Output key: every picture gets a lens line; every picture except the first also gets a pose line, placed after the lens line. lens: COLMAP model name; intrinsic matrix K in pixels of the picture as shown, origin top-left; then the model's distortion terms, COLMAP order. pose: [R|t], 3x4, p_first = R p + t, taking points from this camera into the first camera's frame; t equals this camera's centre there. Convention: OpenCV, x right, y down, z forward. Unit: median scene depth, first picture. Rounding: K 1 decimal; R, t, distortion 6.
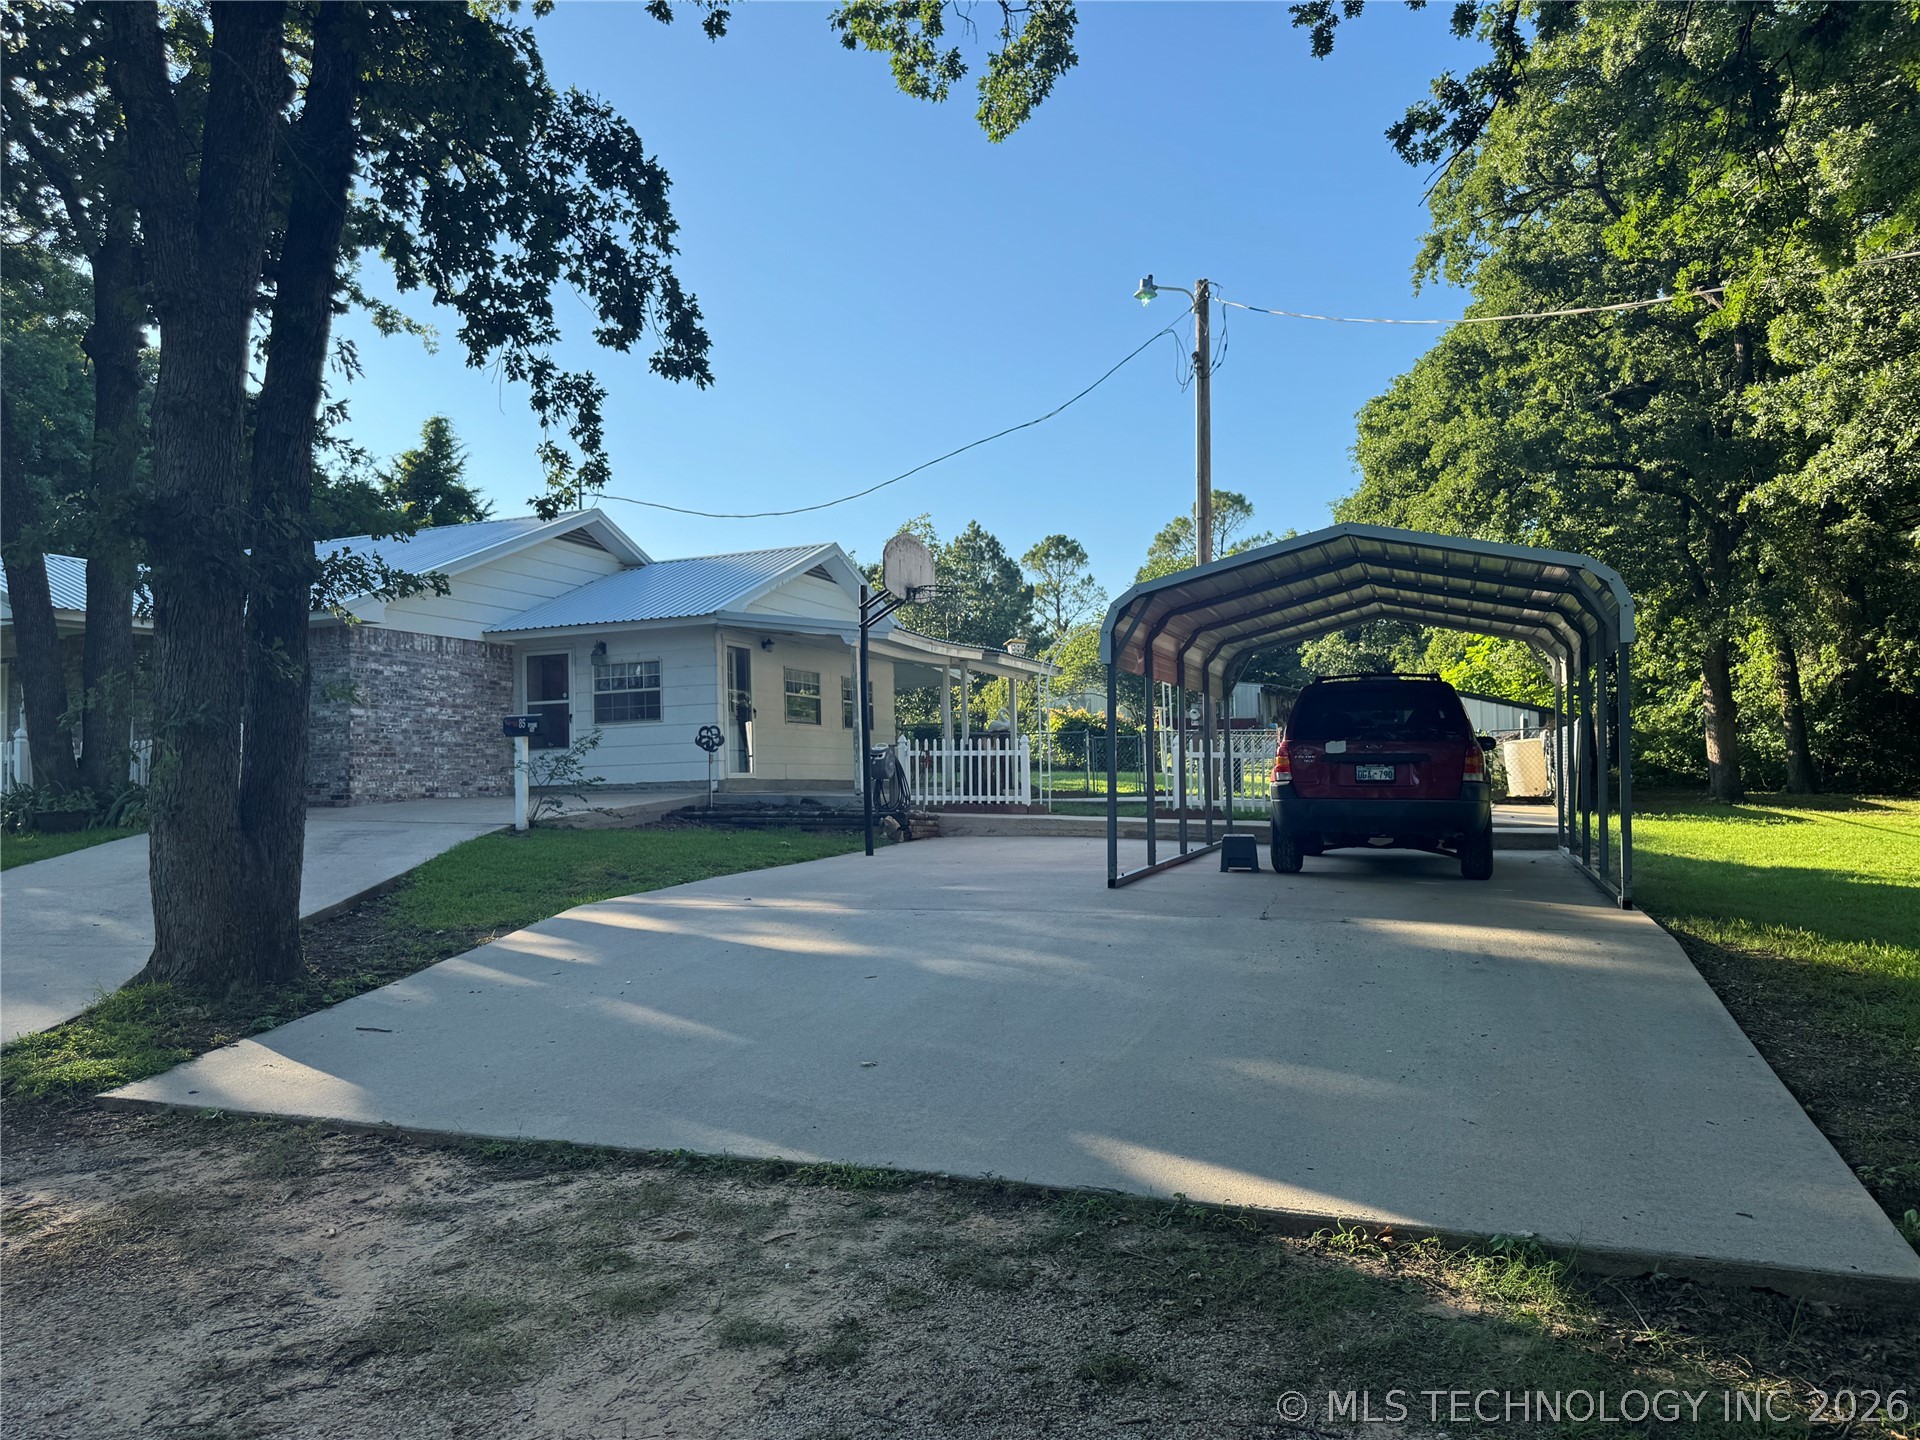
lens RADIAL K [[1358.0, 0, 960.0], [0, 1358.0, 720.0], [0, 0, 1]] dist [0.065429, -0.115586]
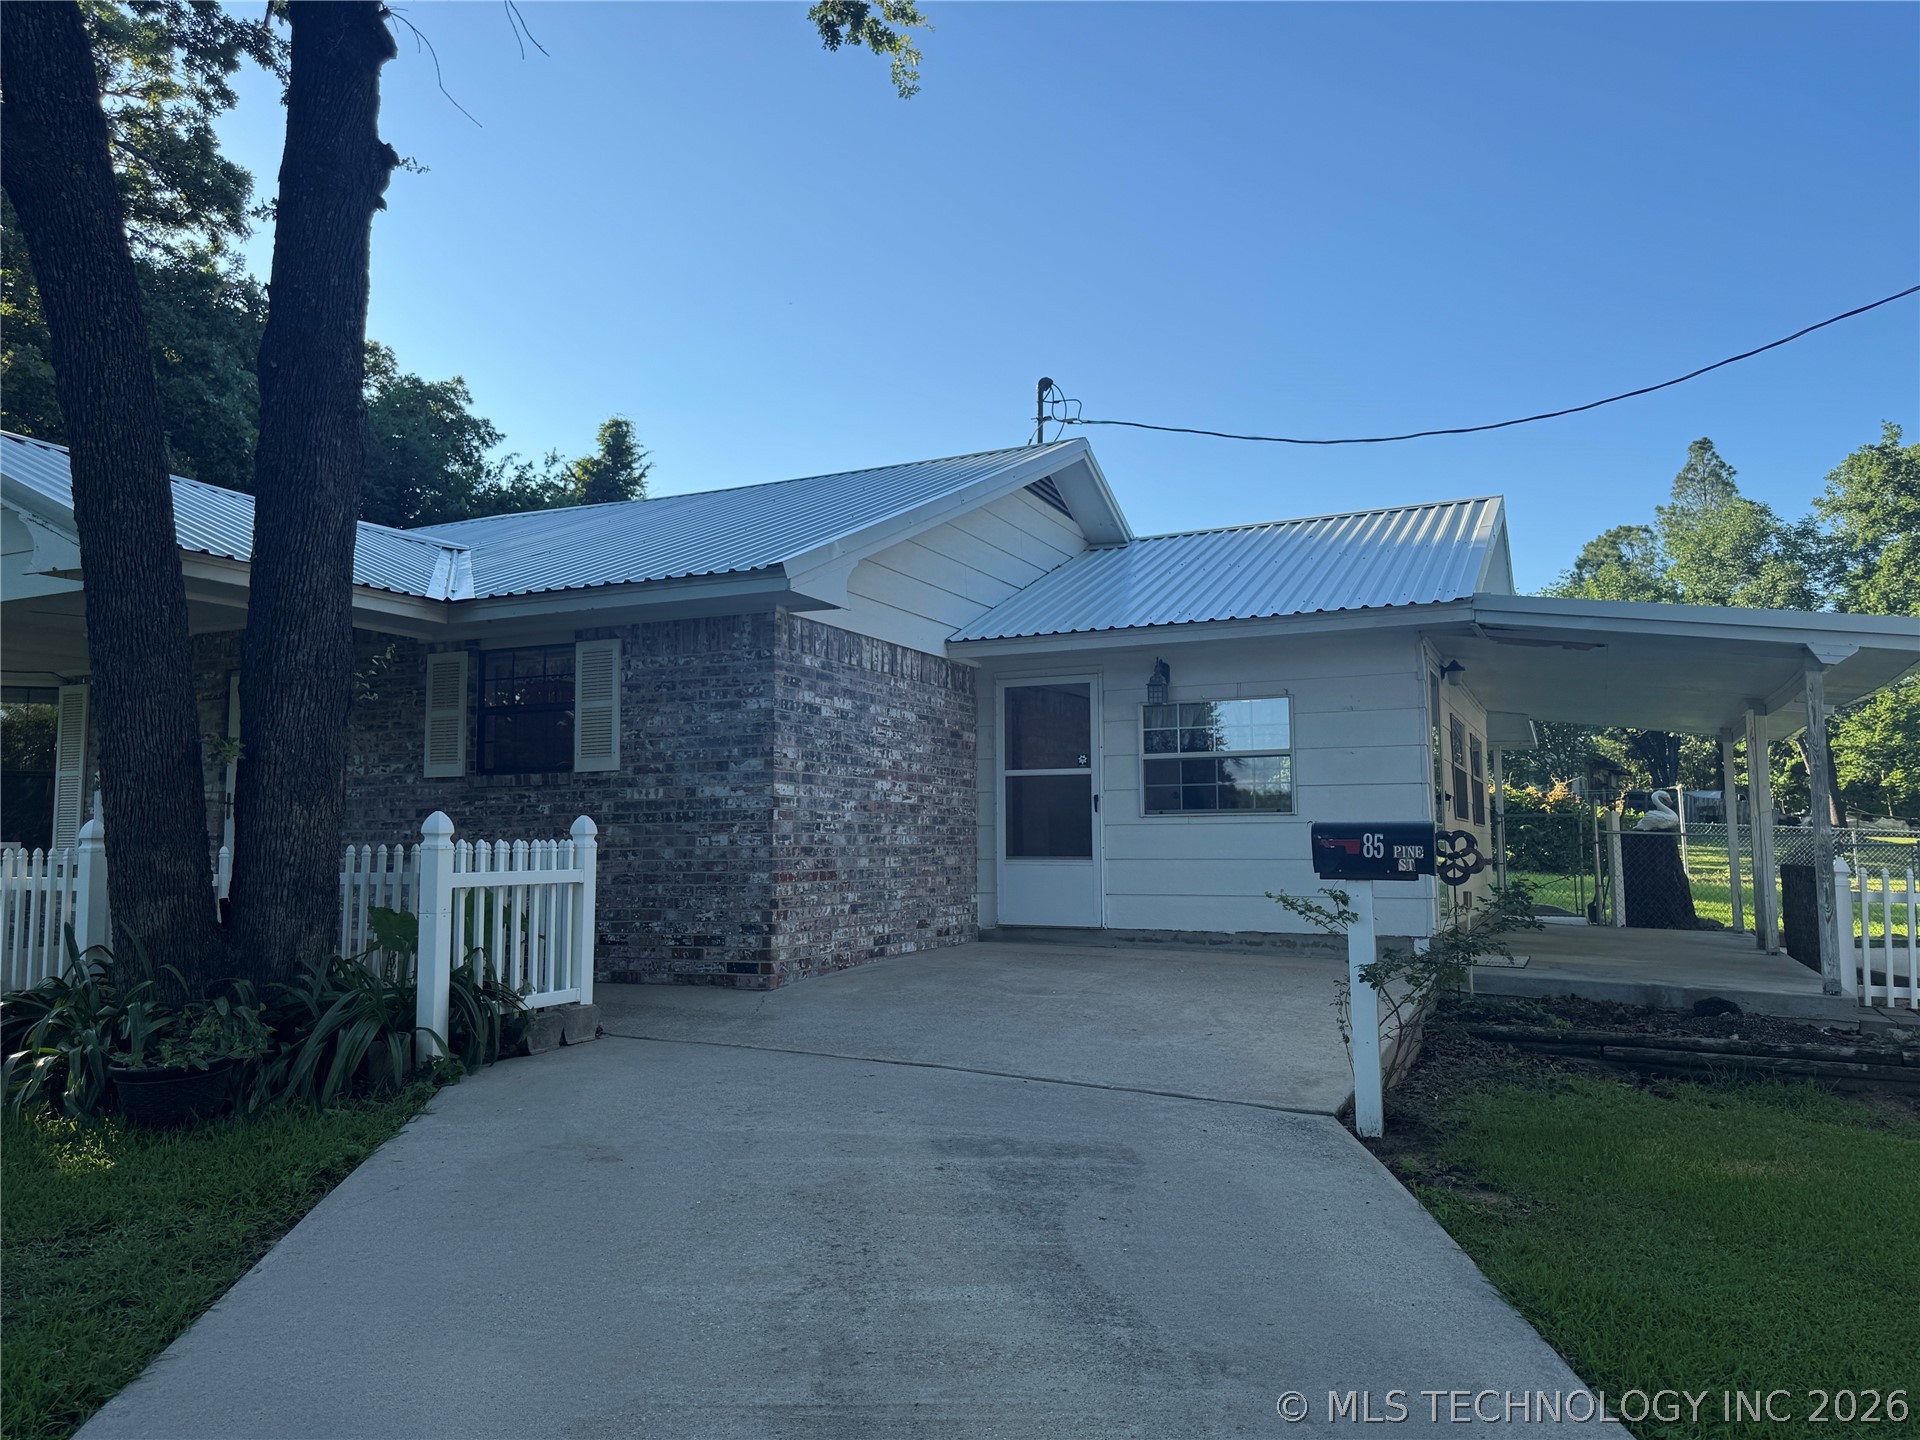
lens RADIAL K [[1342.5, 0, 960.0], [0, 1342.5, 720.0], [0, 0, 1]] dist [0.126561, -0.213317]
pose [[0.998366, 0.016749, -0.054628, -0.334474], [-0.019036, 0.998952, -0.041628, -0.011460], [0.053874, 0.042600, 0.997639, 0.498739]]
